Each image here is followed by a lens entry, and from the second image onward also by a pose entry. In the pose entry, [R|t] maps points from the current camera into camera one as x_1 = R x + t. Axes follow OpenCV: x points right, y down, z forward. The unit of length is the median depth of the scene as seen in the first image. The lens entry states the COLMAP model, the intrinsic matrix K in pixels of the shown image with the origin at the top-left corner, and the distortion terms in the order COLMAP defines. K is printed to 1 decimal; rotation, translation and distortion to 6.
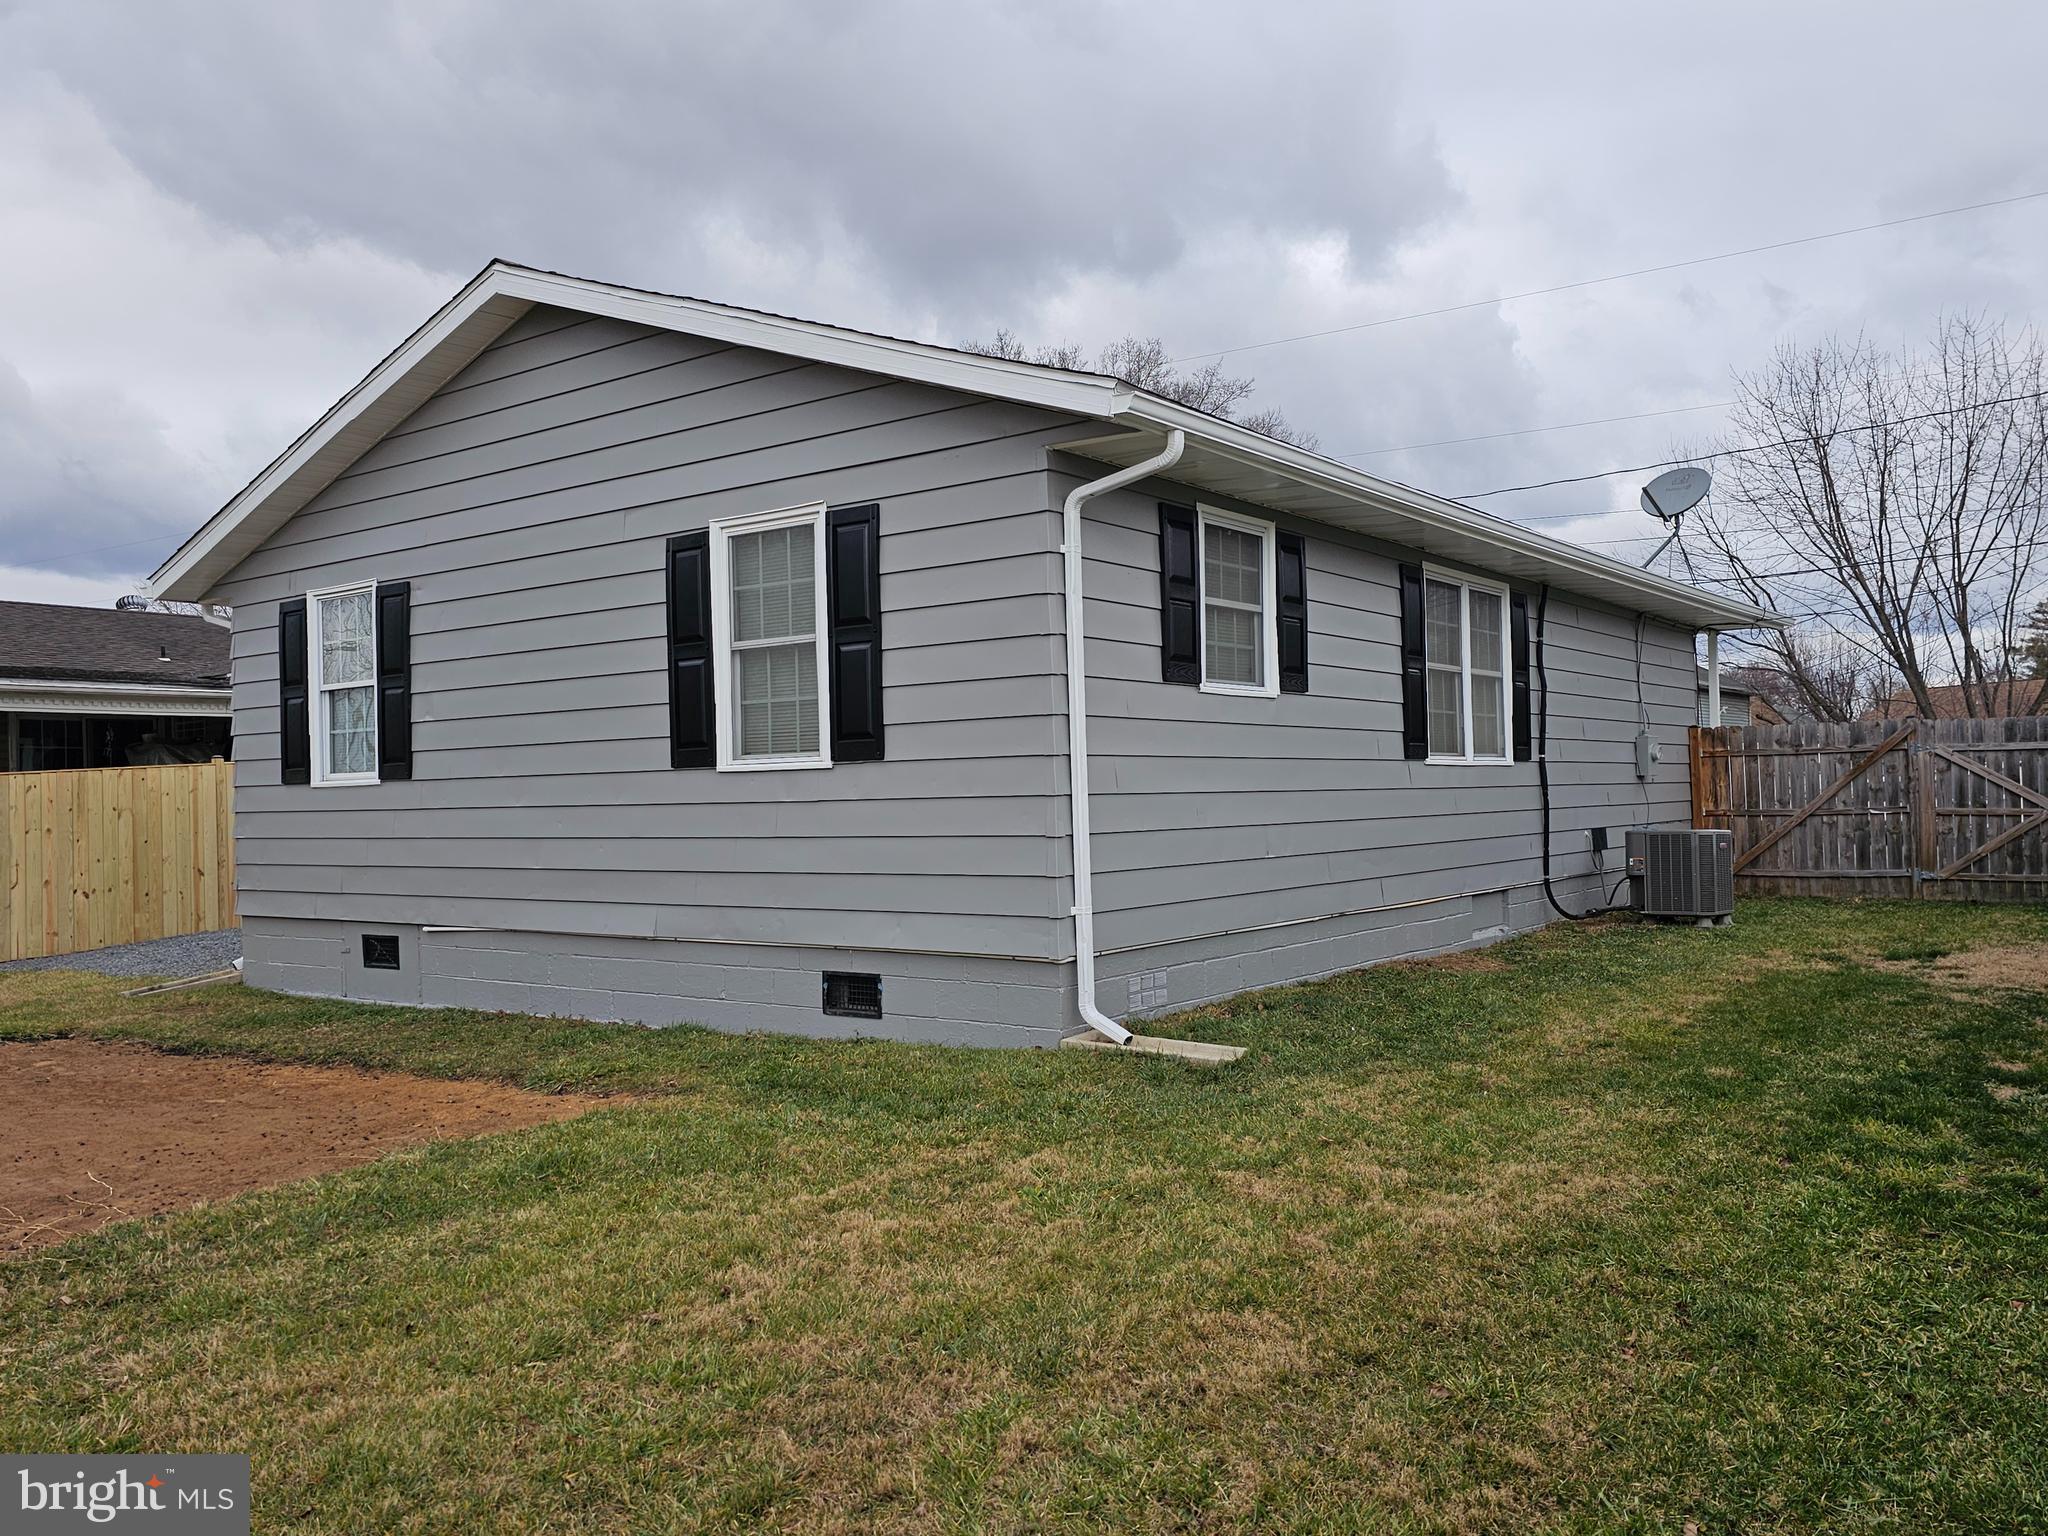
lens RADIAL K [[1577.1, 0, 1015.5], [0, 1577.1, 777.4], [0, 0, 1]] dist [0.054722, -0.048497]
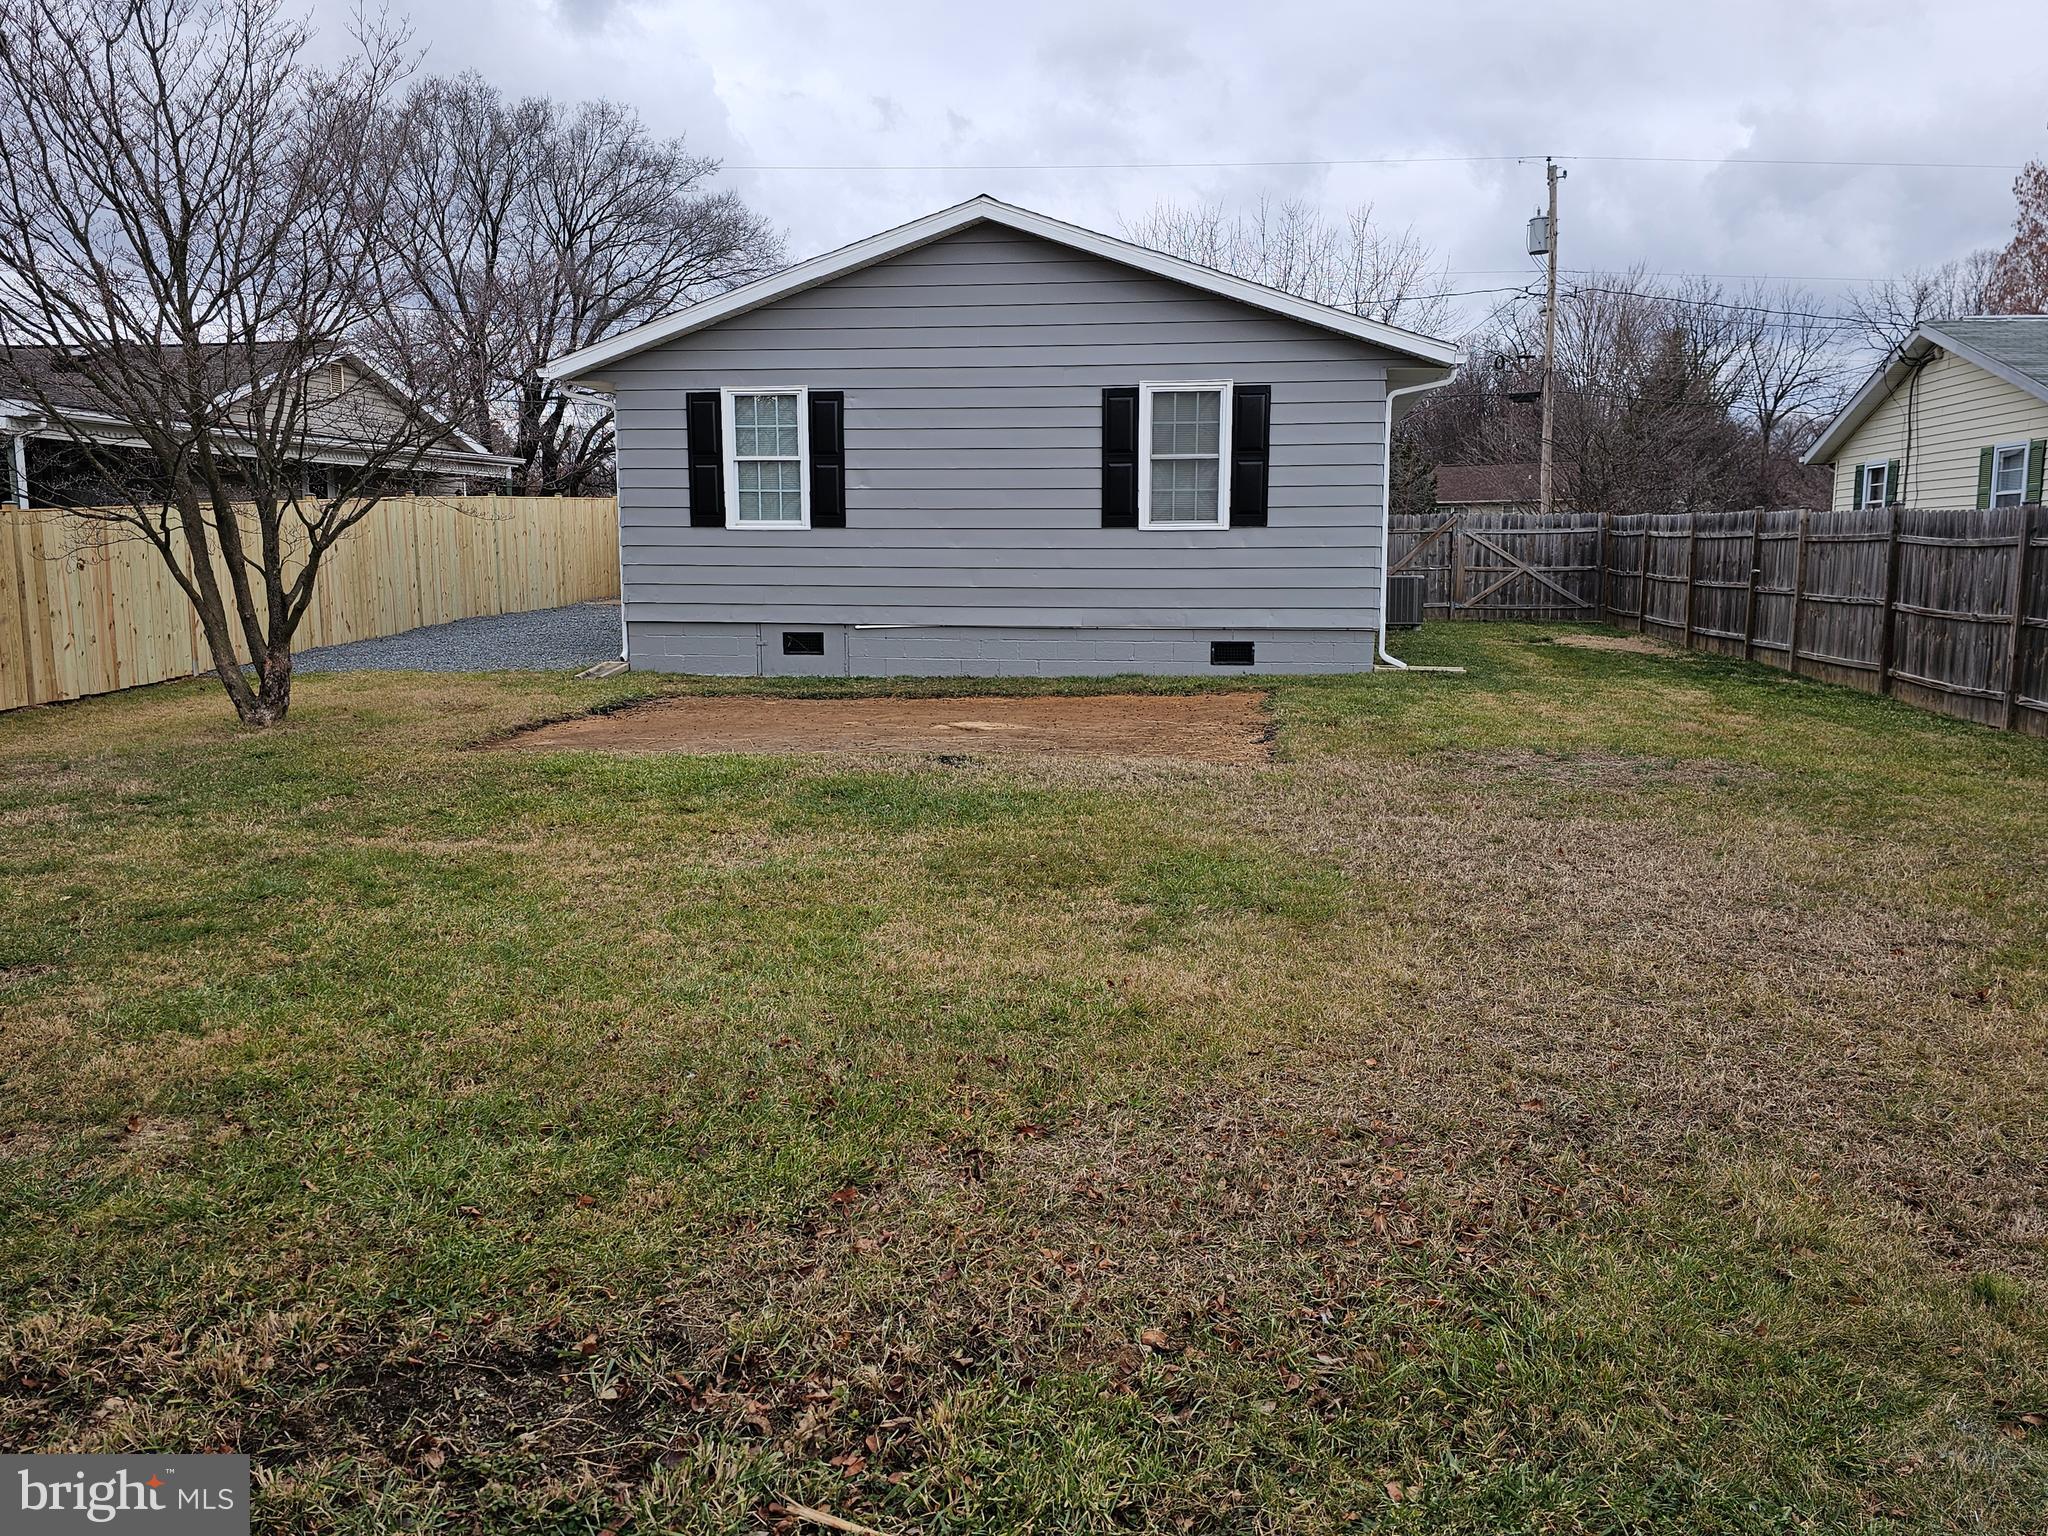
lens RADIAL K [[1577.1, 0, 1011.6], [0, 1577.1, 768.8], [0, 0, 1]] dist [0.054722, -0.048497]
pose [[0.882954, -0.042086, 0.467568, -1.137182], [-0.025515, 0.990199, 0.137312, 0.022044], [-0.468765, -0.133170, 0.873227, -0.489818]]
